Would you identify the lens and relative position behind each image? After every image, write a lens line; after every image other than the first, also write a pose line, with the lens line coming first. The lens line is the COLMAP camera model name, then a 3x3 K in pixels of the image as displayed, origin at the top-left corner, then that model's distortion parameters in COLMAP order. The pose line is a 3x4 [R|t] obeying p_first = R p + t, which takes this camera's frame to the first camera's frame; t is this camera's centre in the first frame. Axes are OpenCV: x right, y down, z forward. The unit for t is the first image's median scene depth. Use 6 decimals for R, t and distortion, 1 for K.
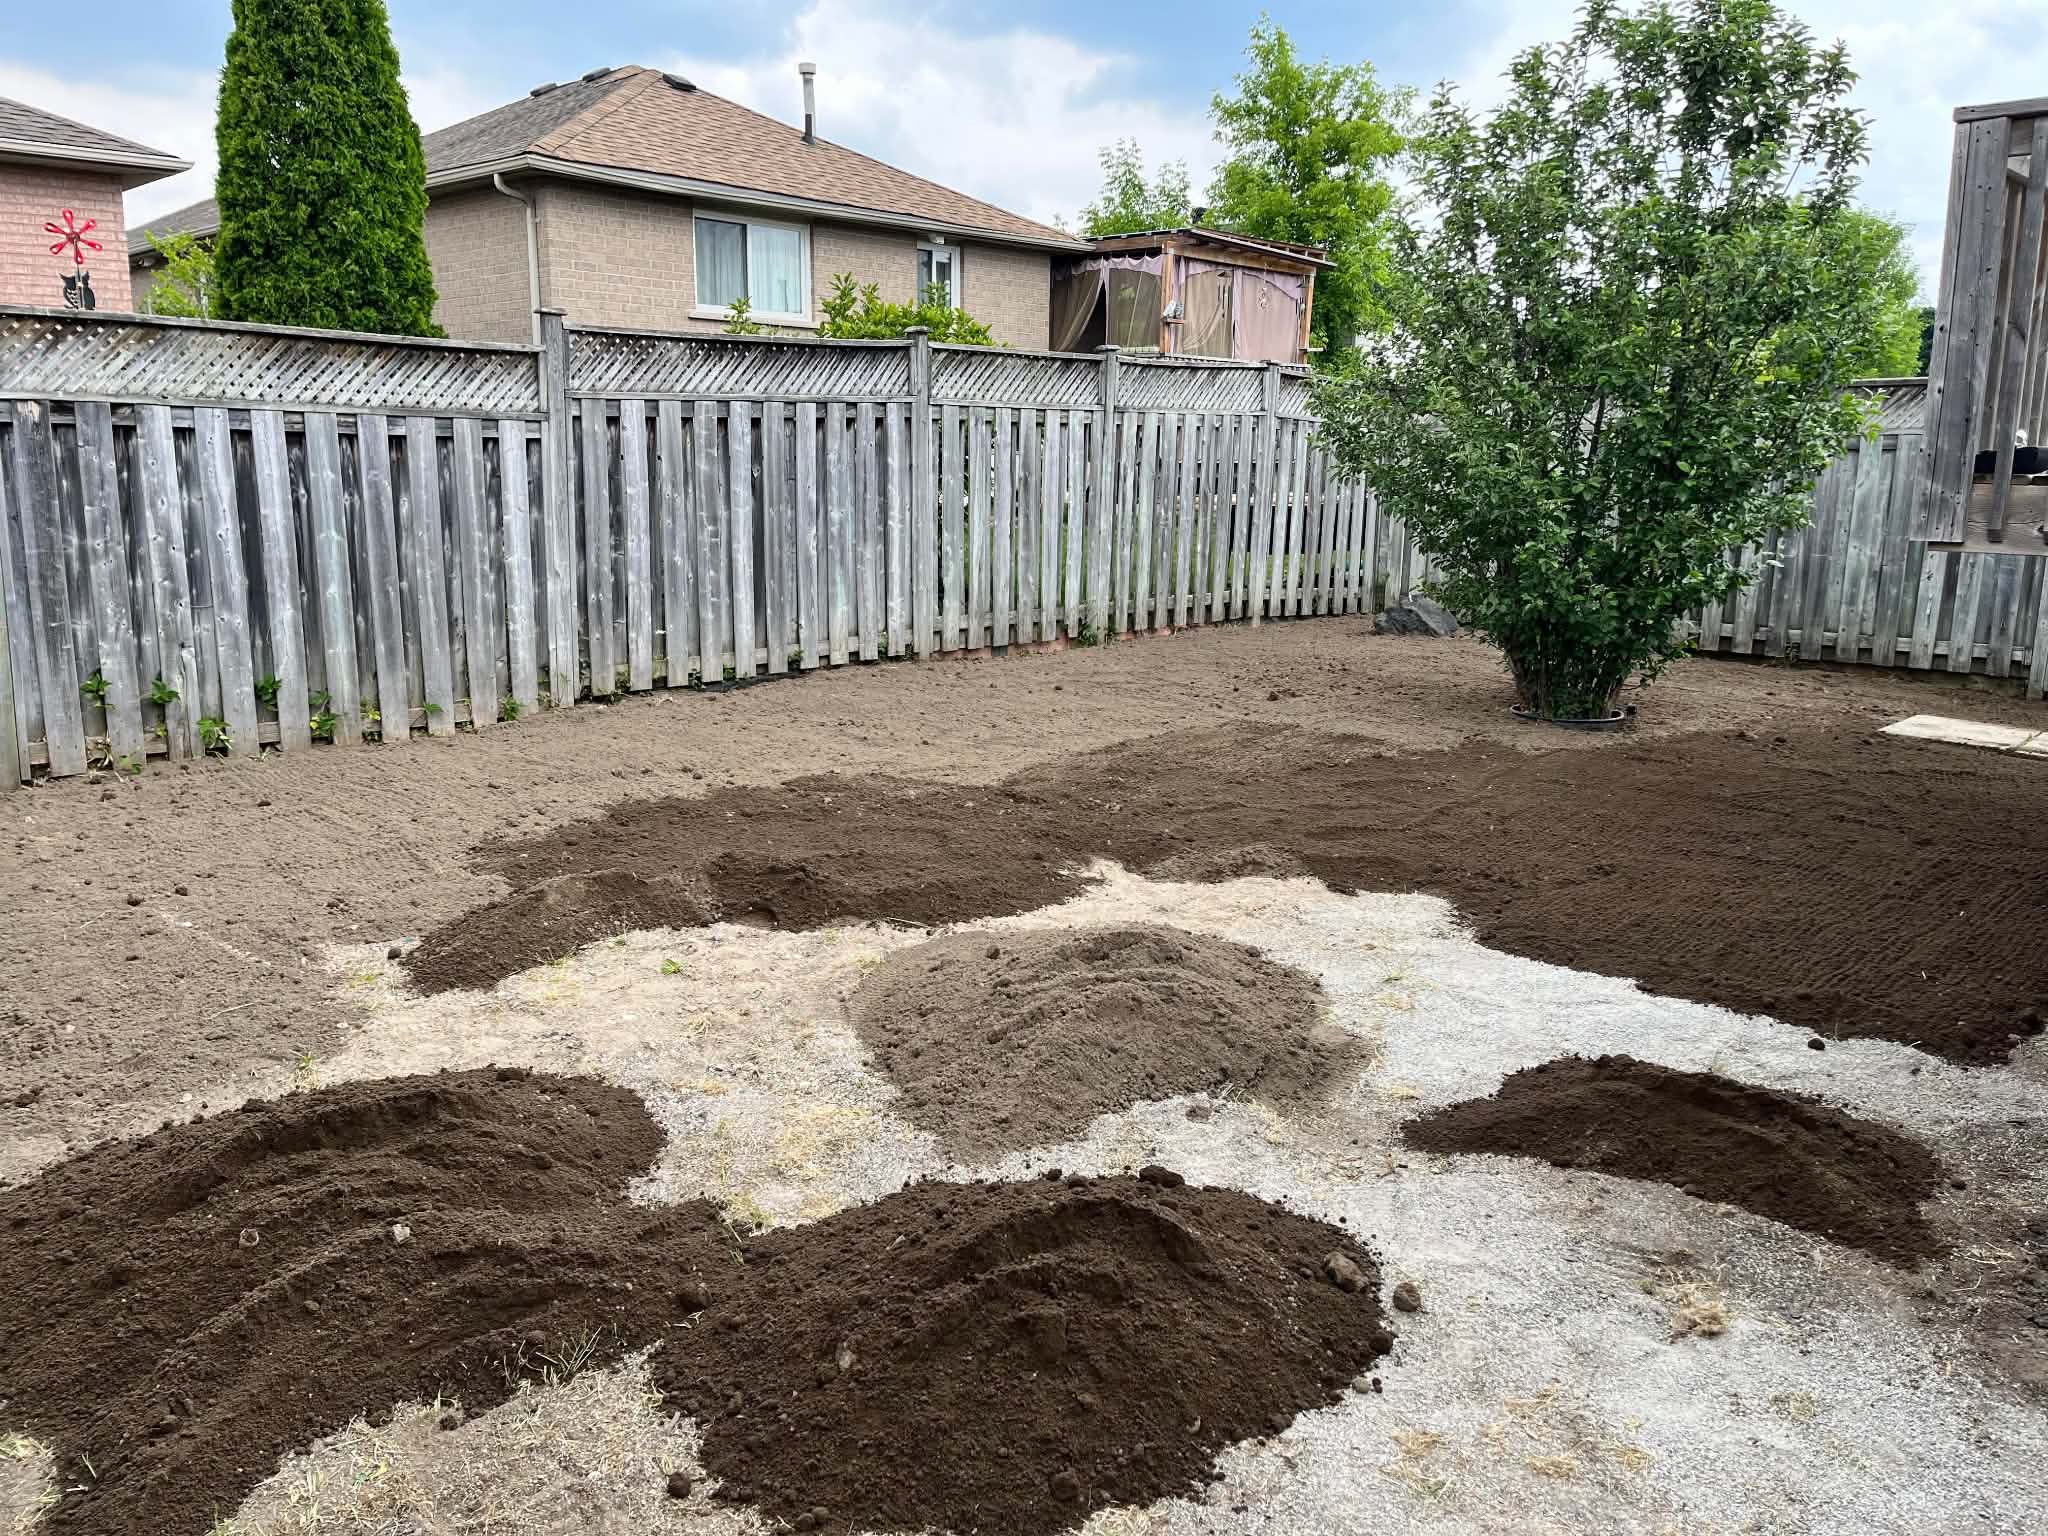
lens RADIAL K [[1579.7, 0, 1036.1], [0, 1579.7, 777.6], [0, 0, 1]] dist [0.049080, -0.050180]
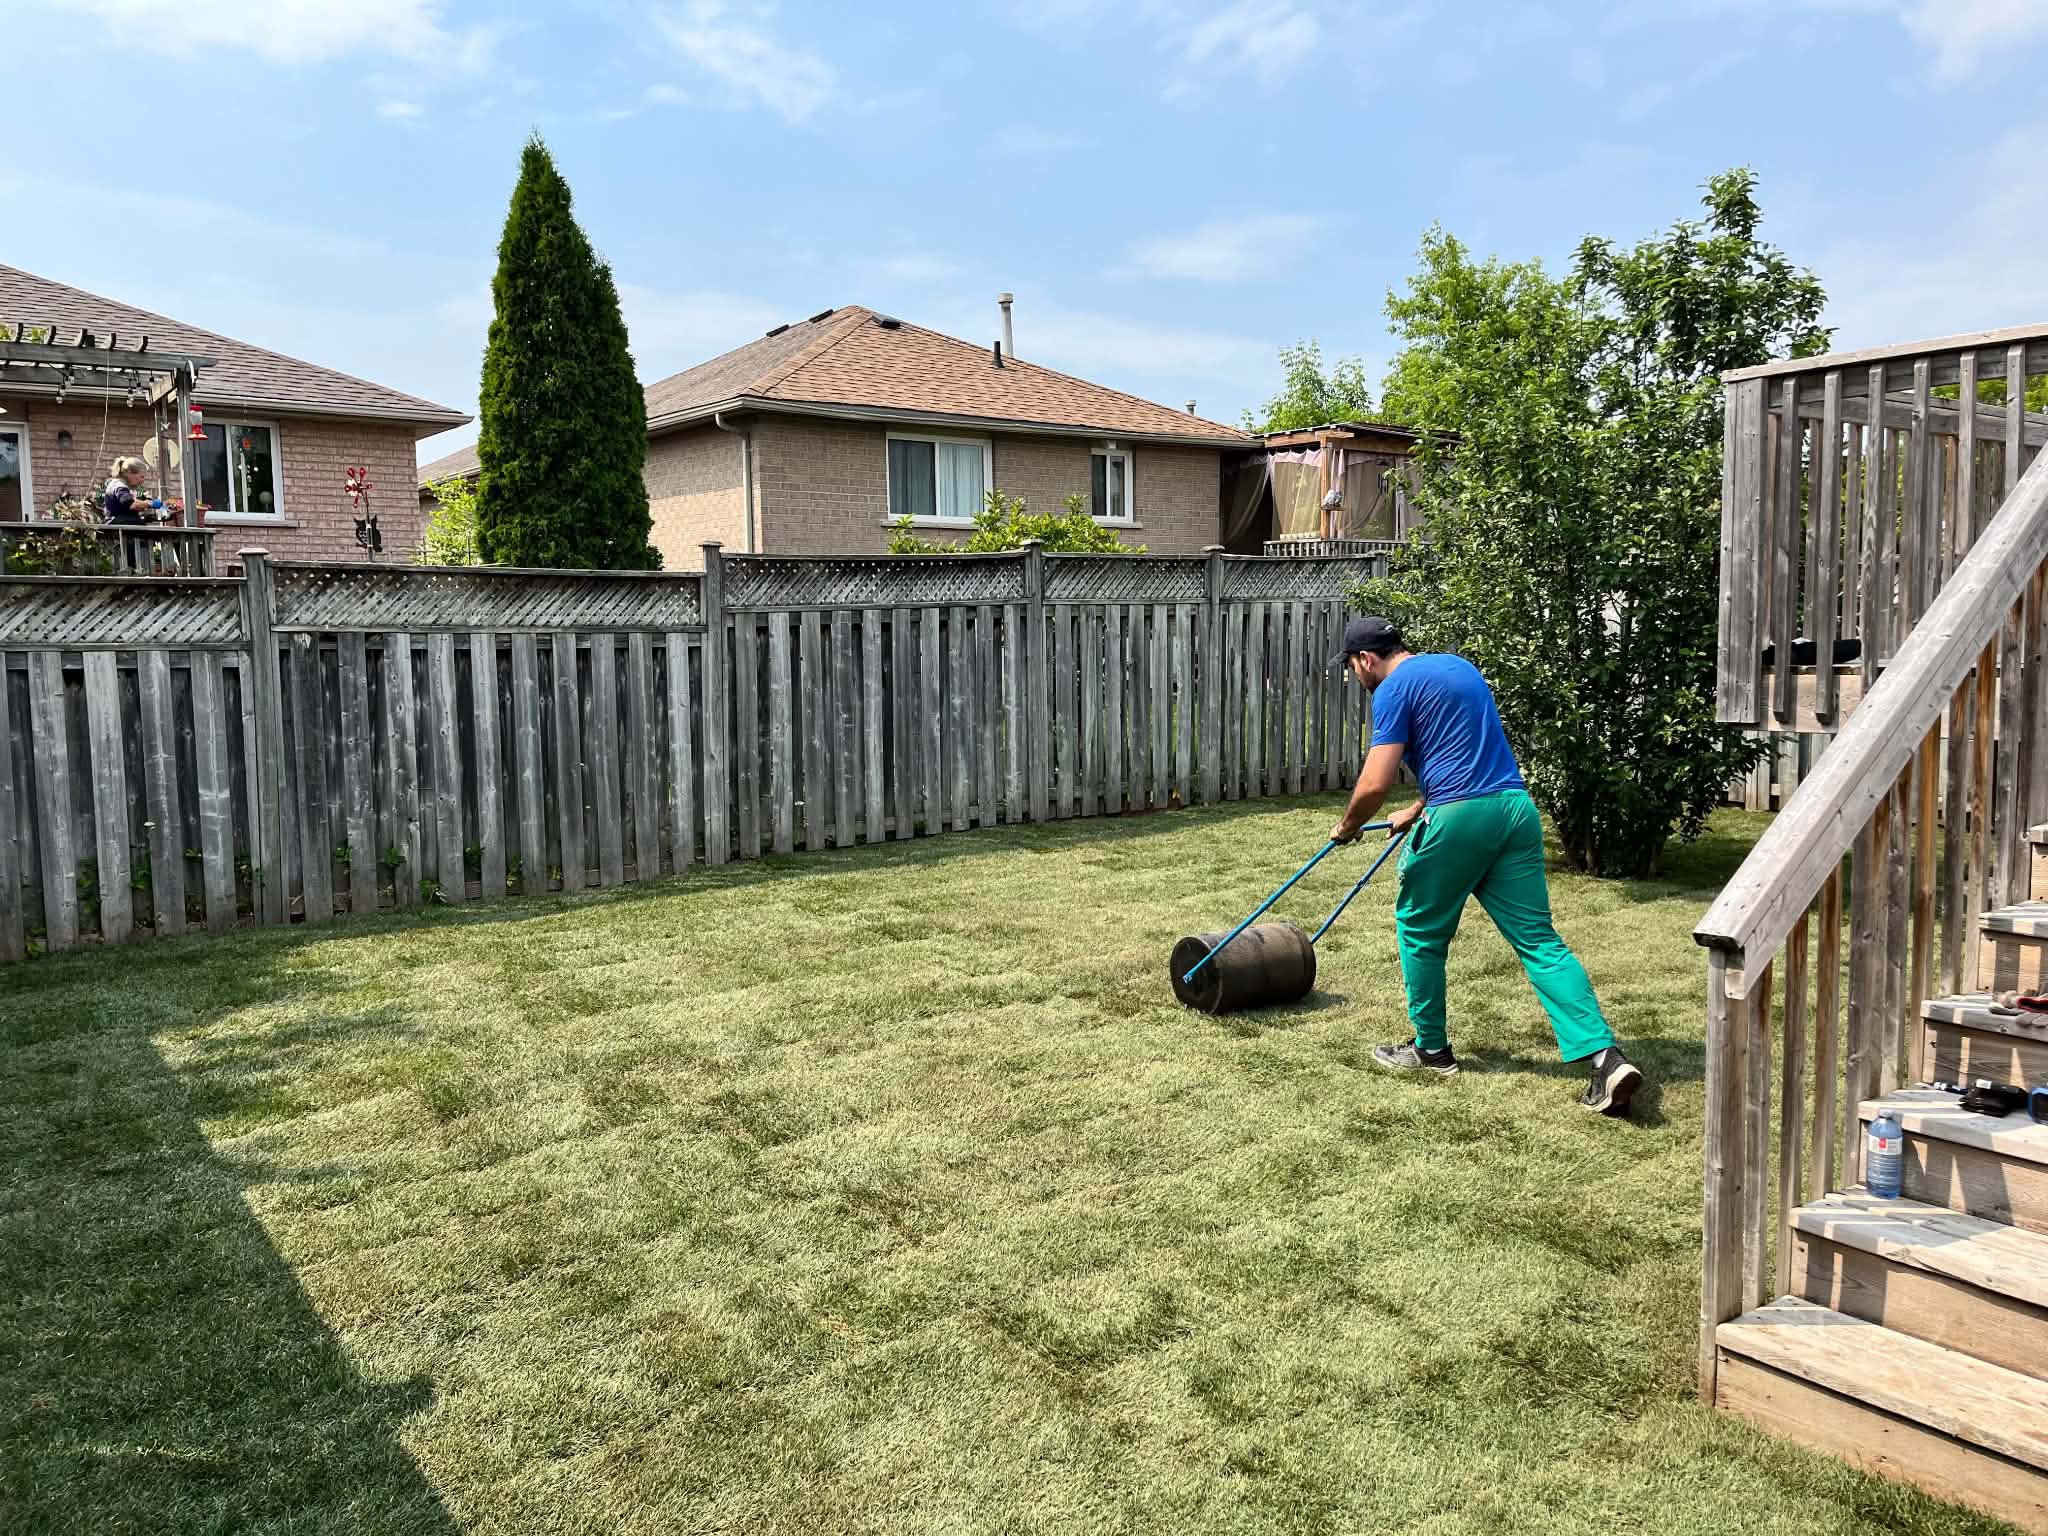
lens RADIAL K [[1579.7, 0, 1040.7], [0, 1579.7, 772.6], [0, 0, 1]] dist [0.049080, -0.050180]
pose [[0.988190, -0.011939, -0.152771, 0.106190], [-0.004757, 0.994090, -0.108454, 0.009833], [0.153162, 0.107900, 0.982293, -0.113419]]
